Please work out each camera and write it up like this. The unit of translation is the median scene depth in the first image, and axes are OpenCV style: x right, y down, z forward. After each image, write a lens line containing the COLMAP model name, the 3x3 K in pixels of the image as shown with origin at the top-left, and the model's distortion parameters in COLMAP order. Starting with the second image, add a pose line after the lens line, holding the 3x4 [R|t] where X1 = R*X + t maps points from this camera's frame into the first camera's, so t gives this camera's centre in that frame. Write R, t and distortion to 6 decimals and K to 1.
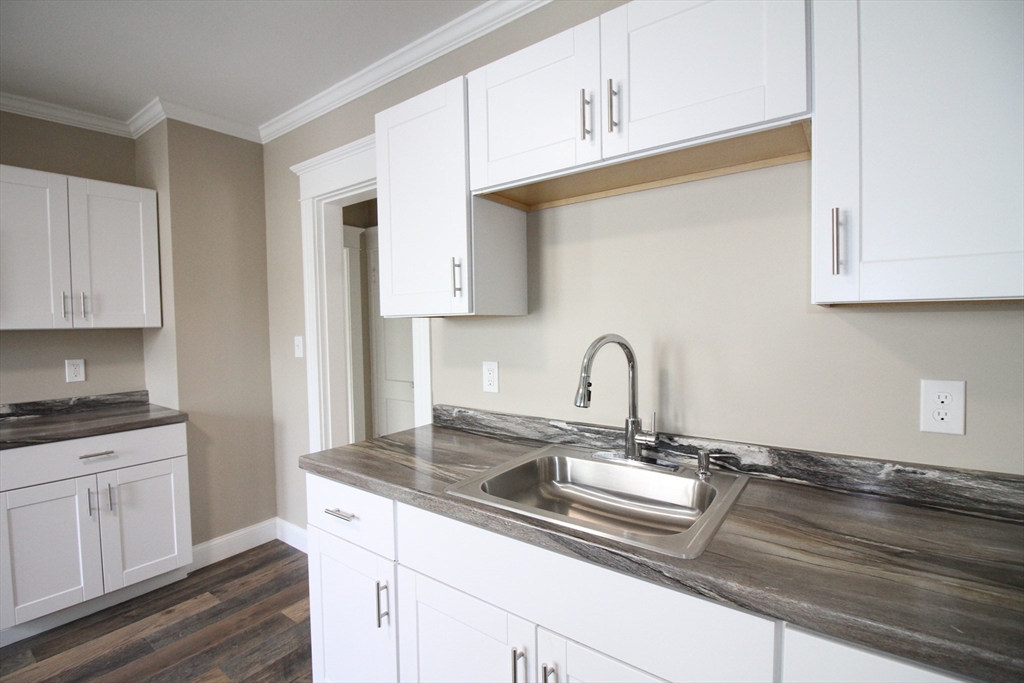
lens RADIAL K [[473.0, 0, 510.3], [0, 473.0, 341.5], [0, 0, 1]] dist [-0.000820, -0.013186]
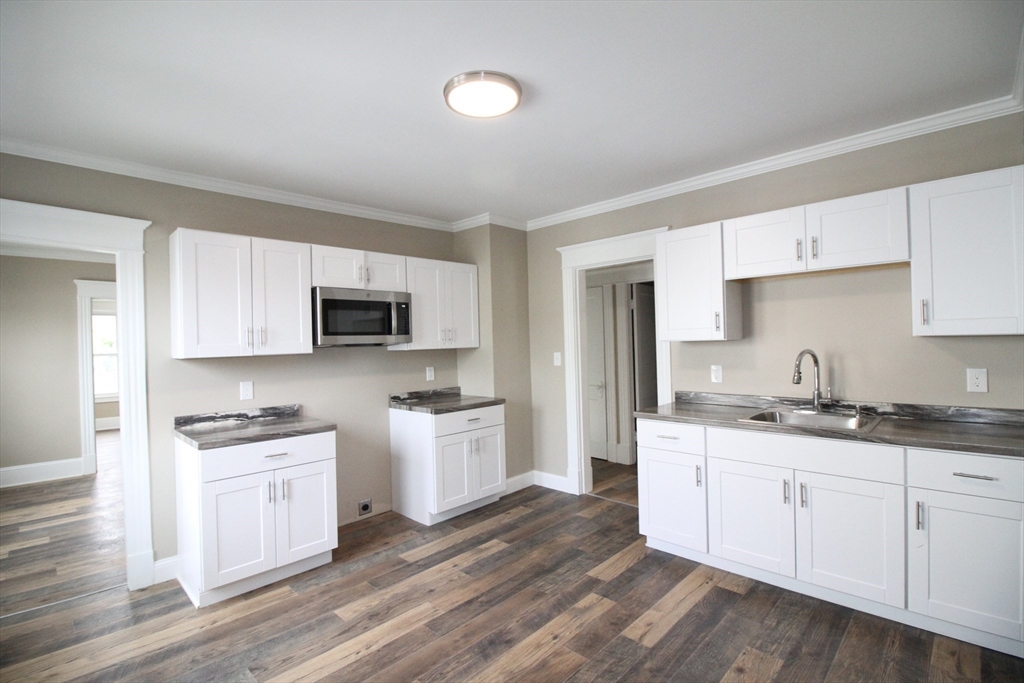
lens RADIAL K [[474.0, 0, 511.4], [0, 474.0, 345.9], [0, 0, 1]] dist [-0.001841, -0.012384]
pose [[0.991435, -0.007584, -0.130380, -0.632447], [0.003939, 0.999595, -0.028197, 0.017121], [0.130541, 0.027442, 0.991063, -0.960131]]
